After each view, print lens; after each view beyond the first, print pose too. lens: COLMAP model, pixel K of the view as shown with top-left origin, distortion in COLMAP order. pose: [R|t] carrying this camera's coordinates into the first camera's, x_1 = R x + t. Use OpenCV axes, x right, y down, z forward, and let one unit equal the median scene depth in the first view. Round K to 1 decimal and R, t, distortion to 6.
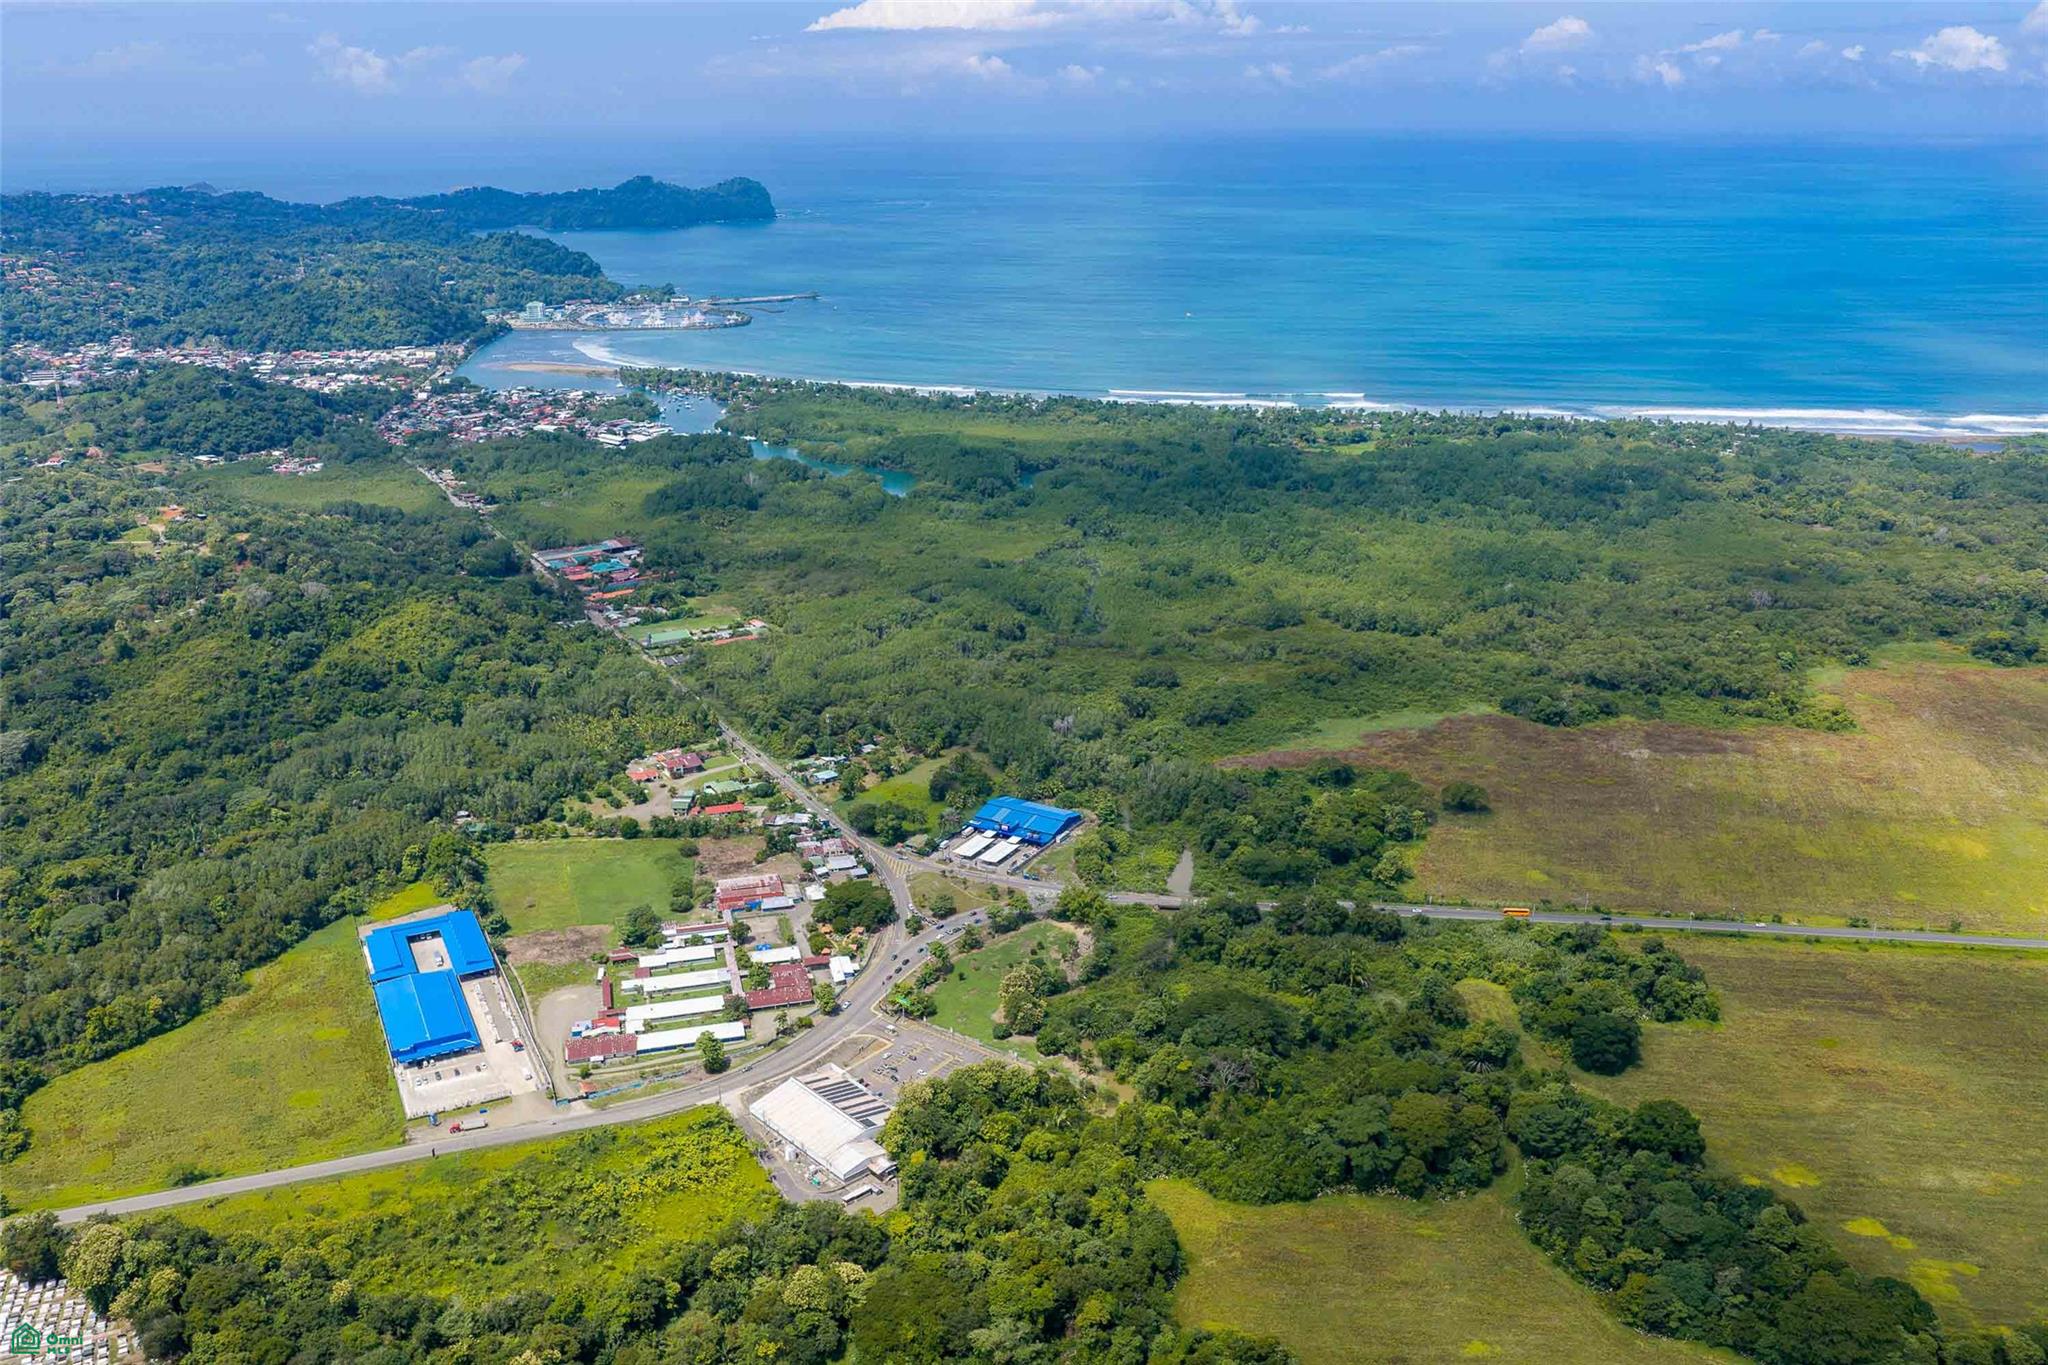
lens RADIAL K [[1693.6, 0, 1024.0], [0, 1693.6, 682.5], [0, 0, 1]] dist [0.016871, -0.003170]
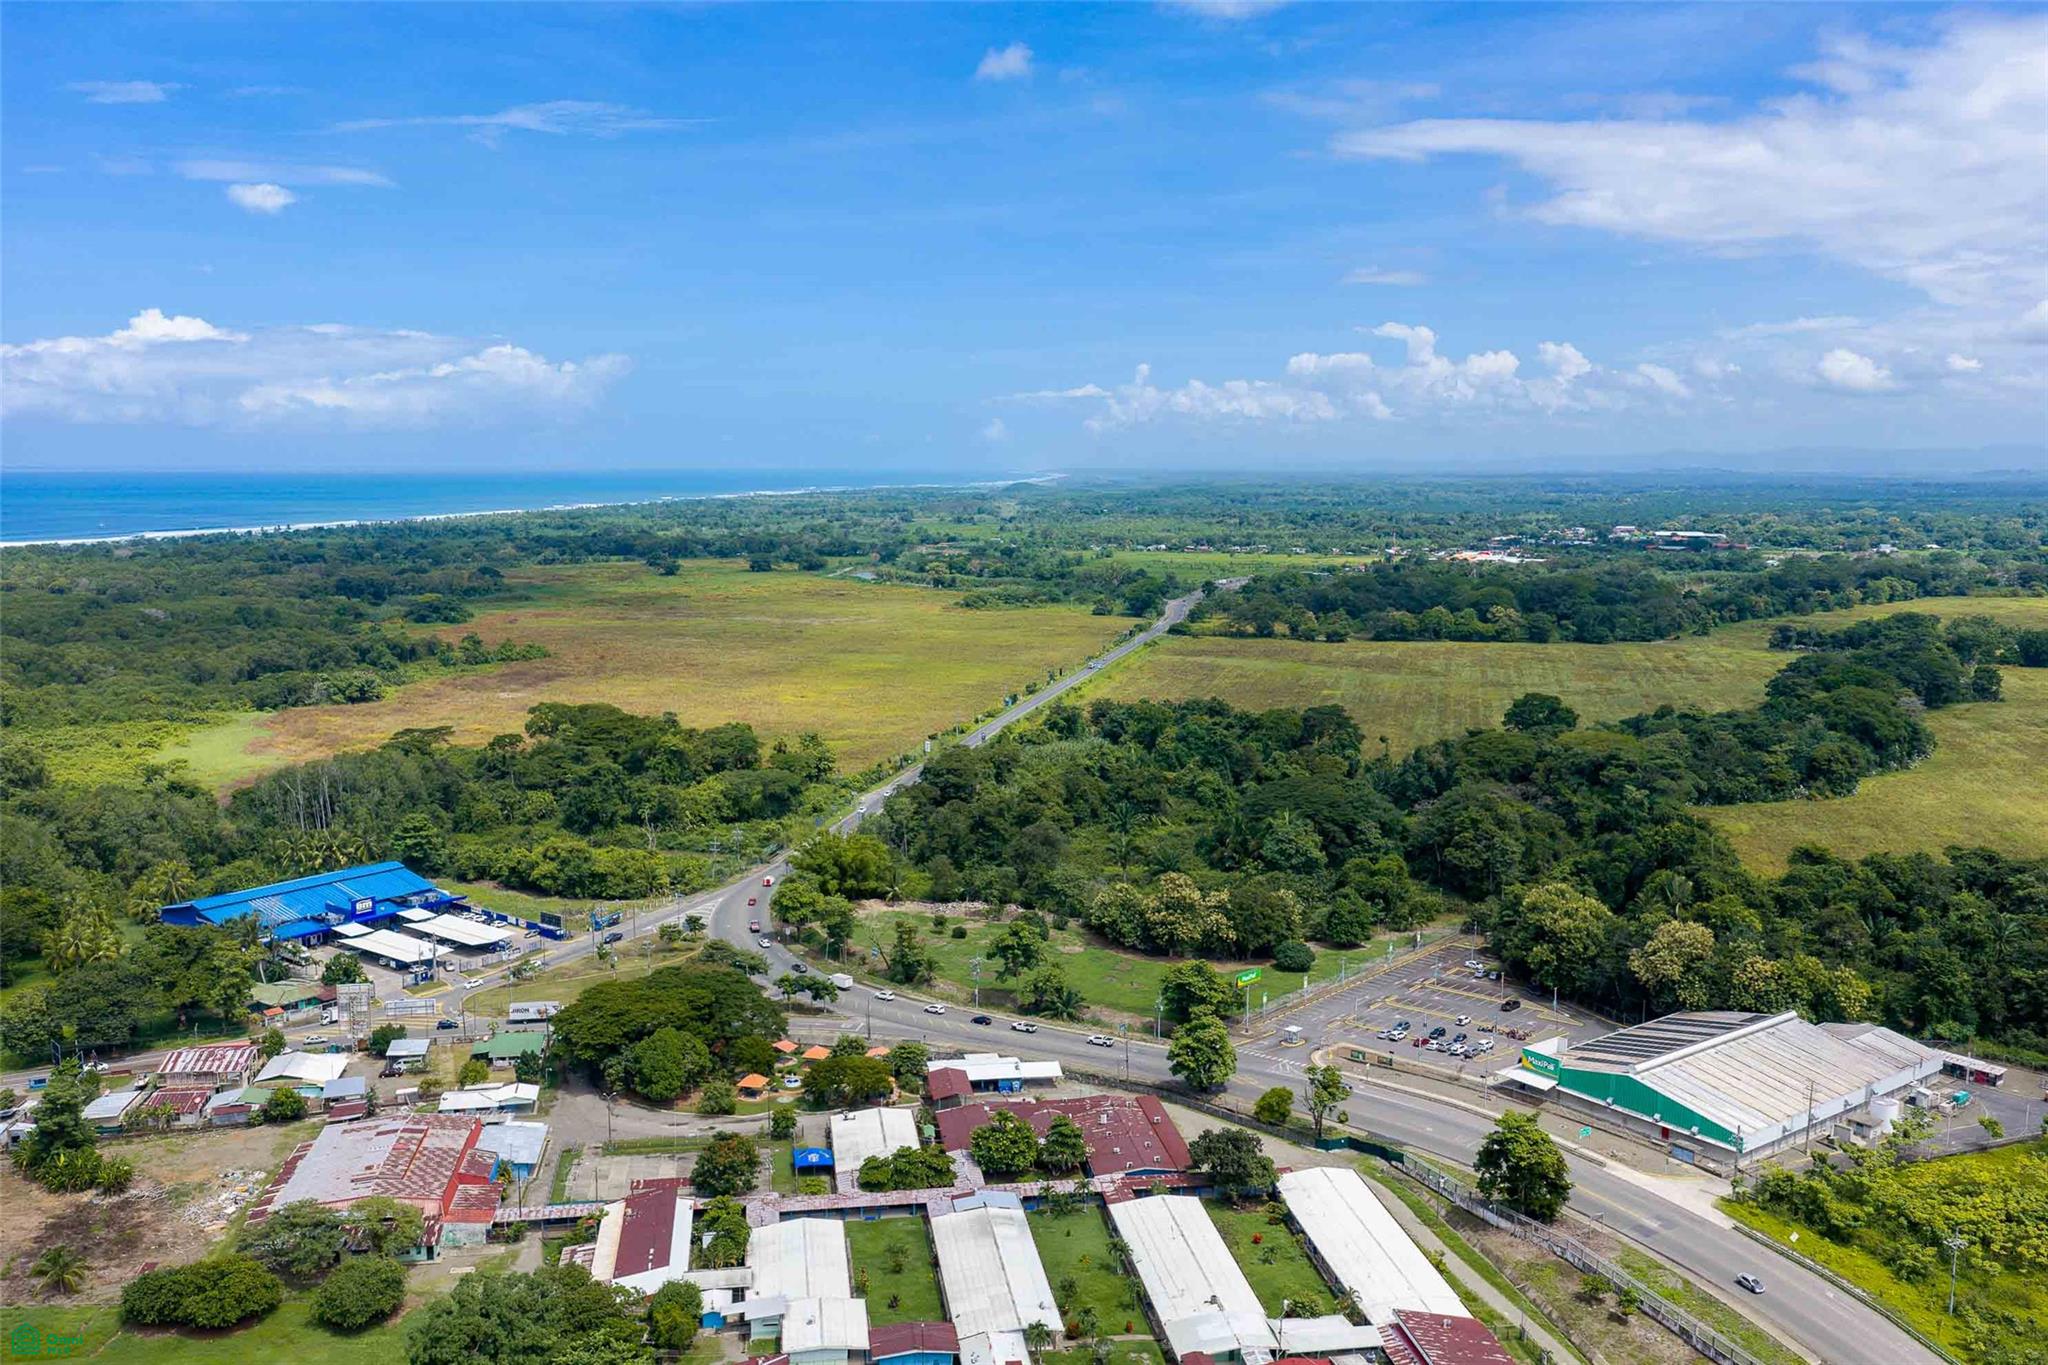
lens RADIAL K [[1700.2, 0, 1024.0], [0, 1700.2, 682.5], [0, 0, 1]] dist [0.002910, 0.000821]
pose [[0.101903, -0.116660, 0.987930, -0.448267], [0.309238, 0.947613, 0.080002, 0.057136], [-0.945509, 0.297354, 0.132640, 0.879105]]
